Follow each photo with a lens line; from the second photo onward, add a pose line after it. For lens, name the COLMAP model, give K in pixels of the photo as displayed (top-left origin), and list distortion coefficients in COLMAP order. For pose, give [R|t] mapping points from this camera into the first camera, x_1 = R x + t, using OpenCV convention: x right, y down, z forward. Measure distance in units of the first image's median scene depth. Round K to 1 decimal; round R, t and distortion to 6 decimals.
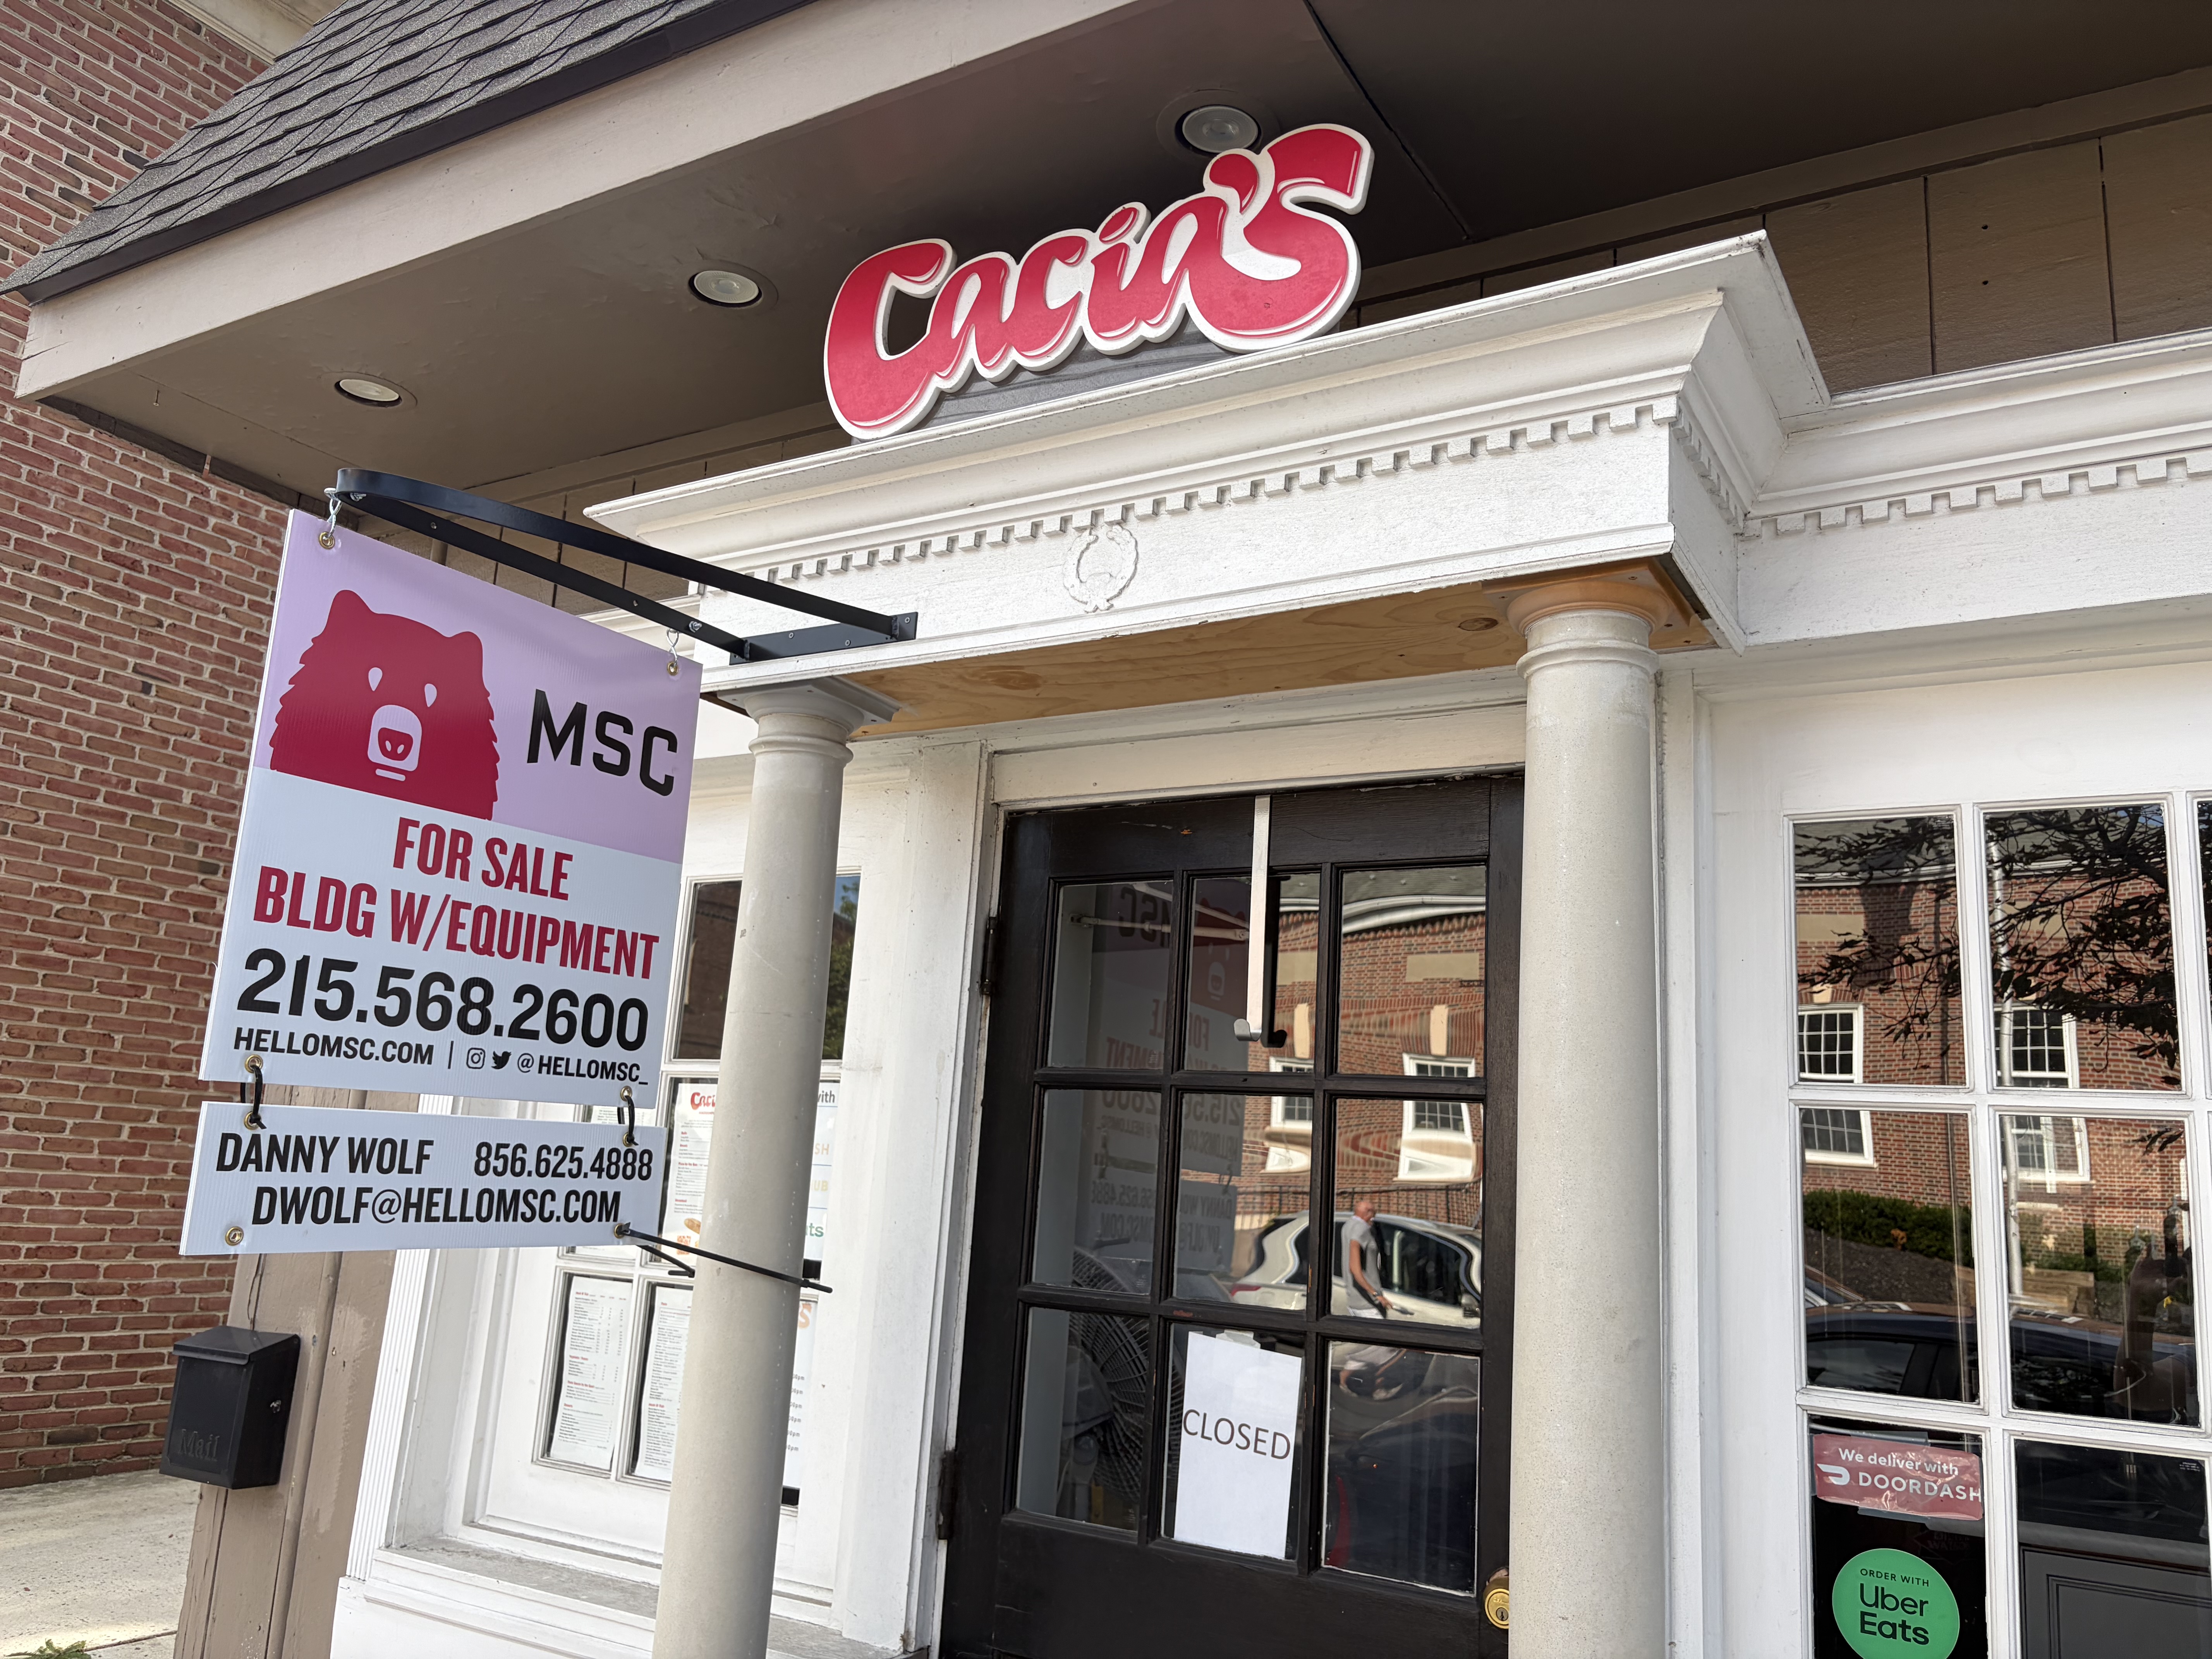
lens RADIAL K [[1678.9, 0, 1104.3], [0, 1678.9, 838.7], [0, 0, 1]] dist [0.042343, -0.000655]
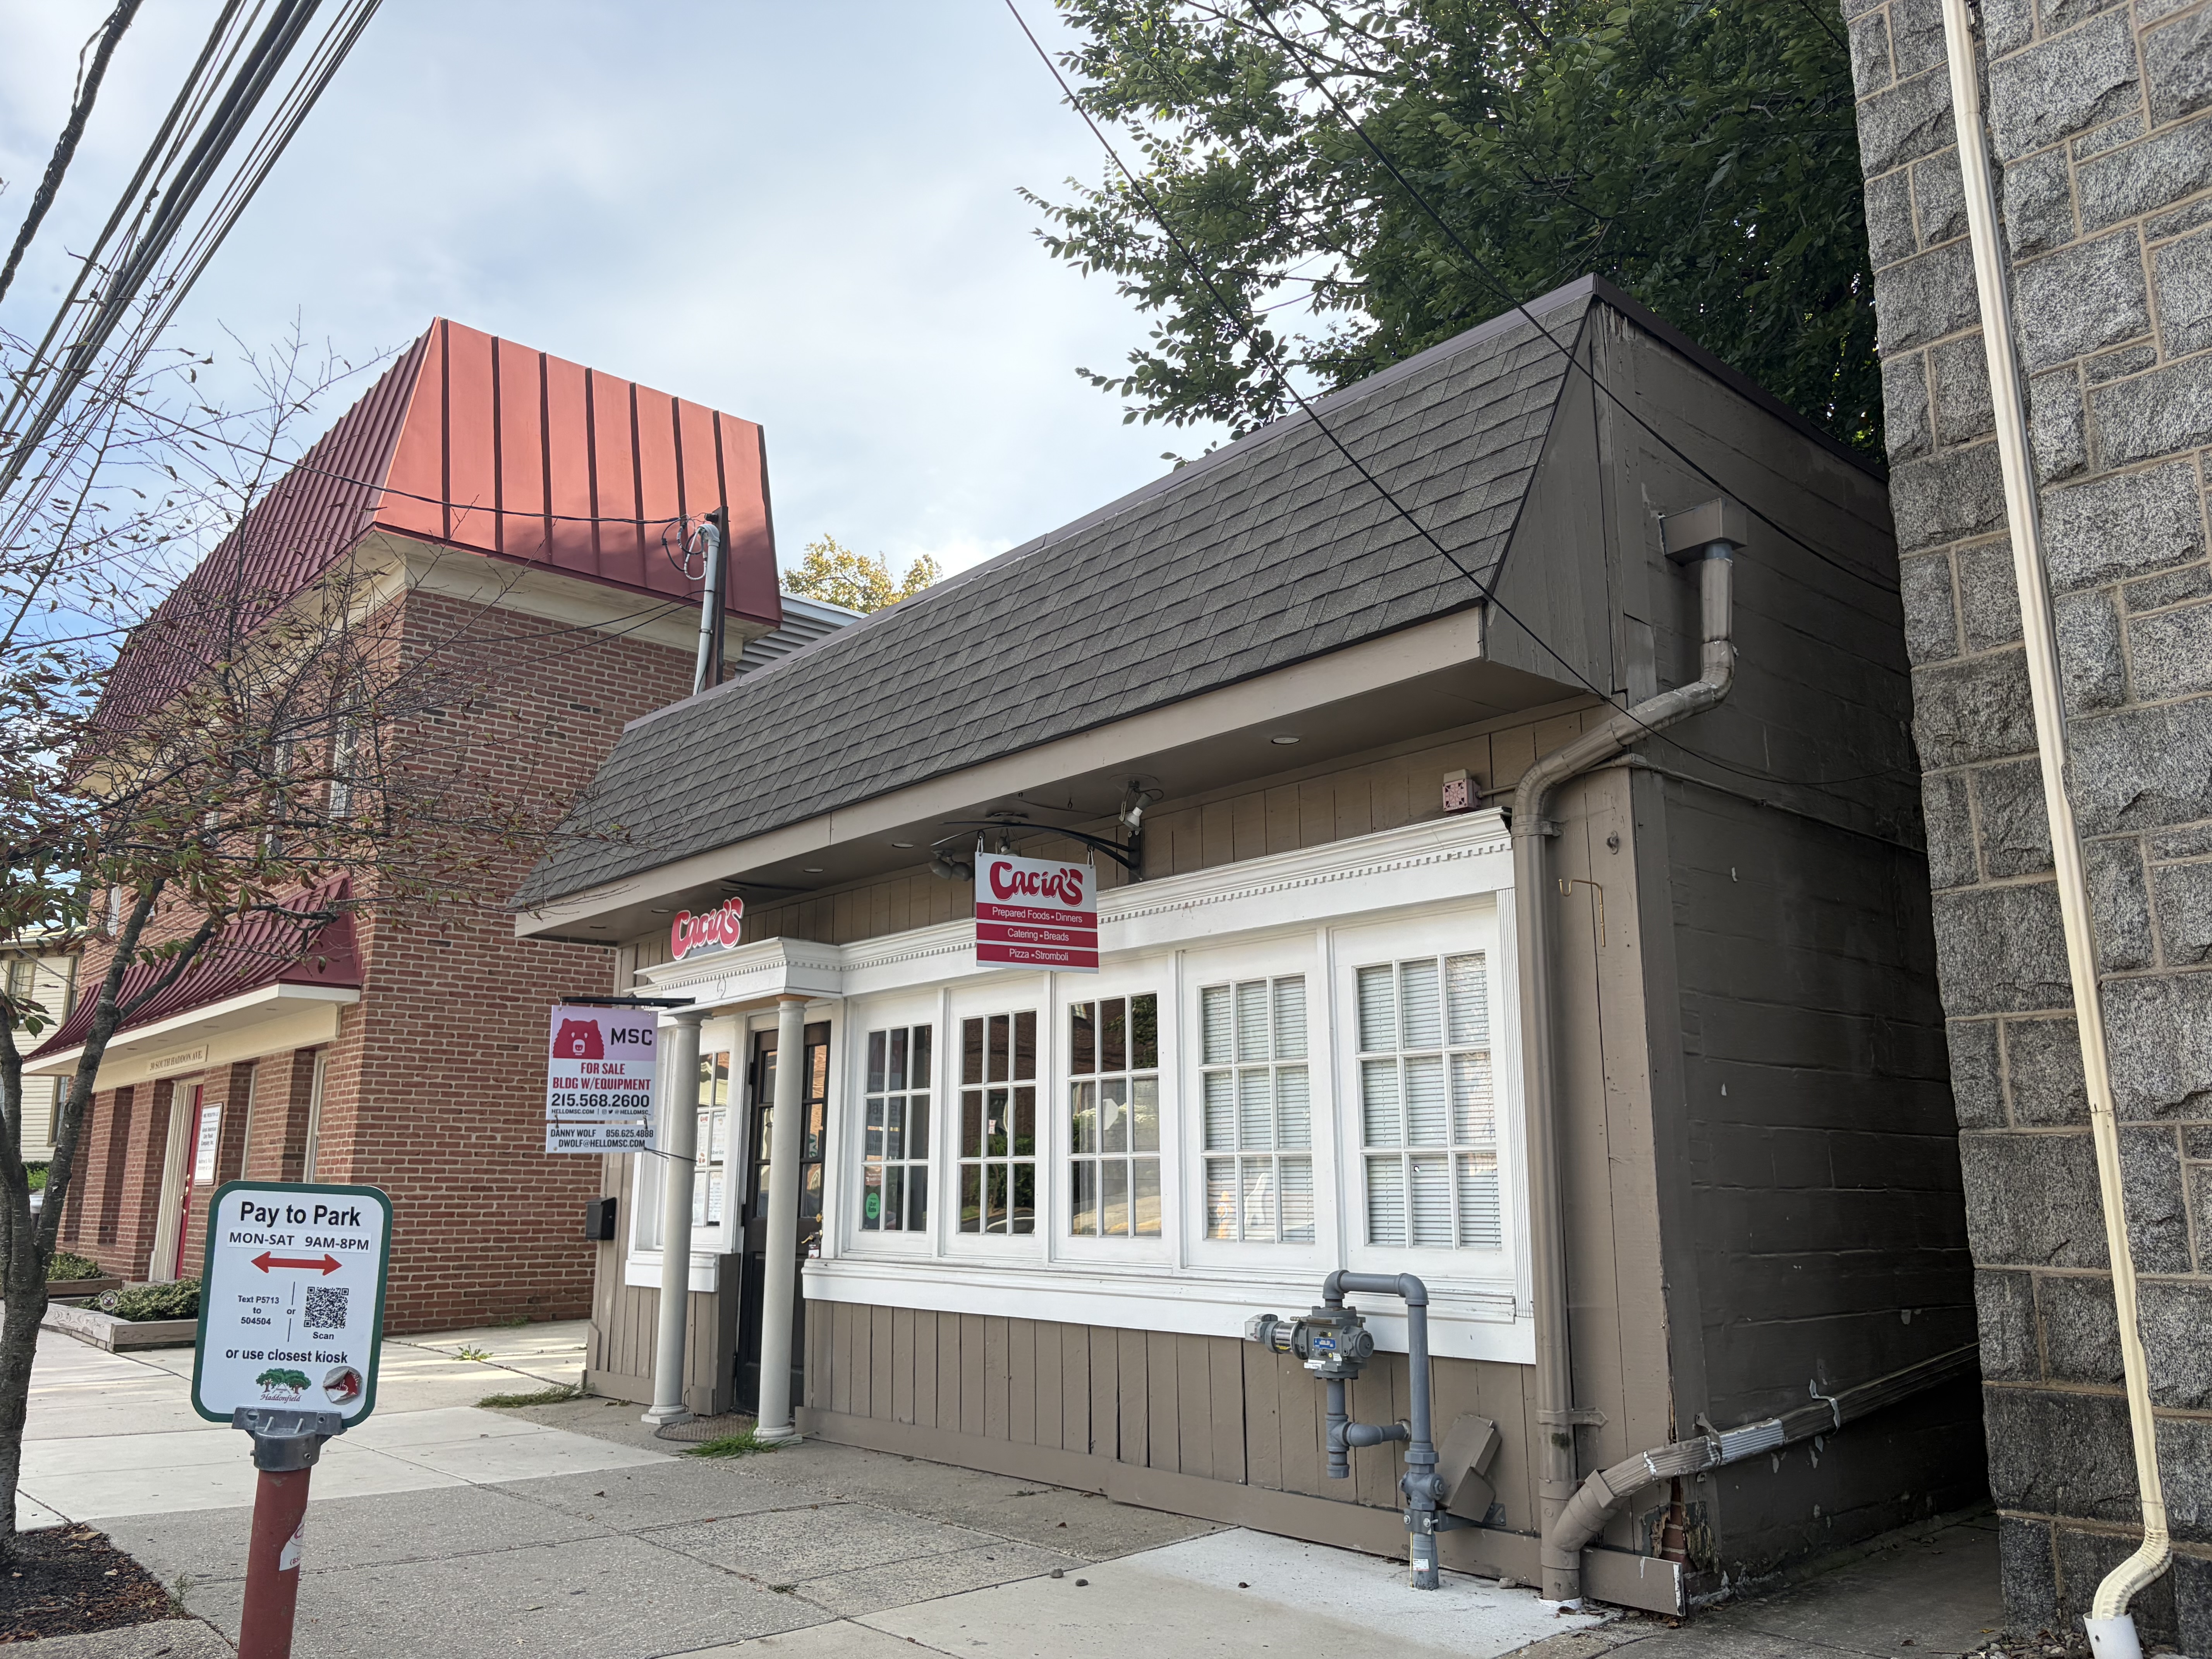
lens RADIAL K [[1678.9, 0, 1108.5], [0, 1678.9, 829.4], [0, 0, 1]] dist [0.042343, -0.000655]
pose [[0.950855, -0.124073, -0.283690, 2.340000], [0.118116, 0.992269, -0.038081, -0.297242], [0.286221, 0.002701, 0.958160, -3.023775]]
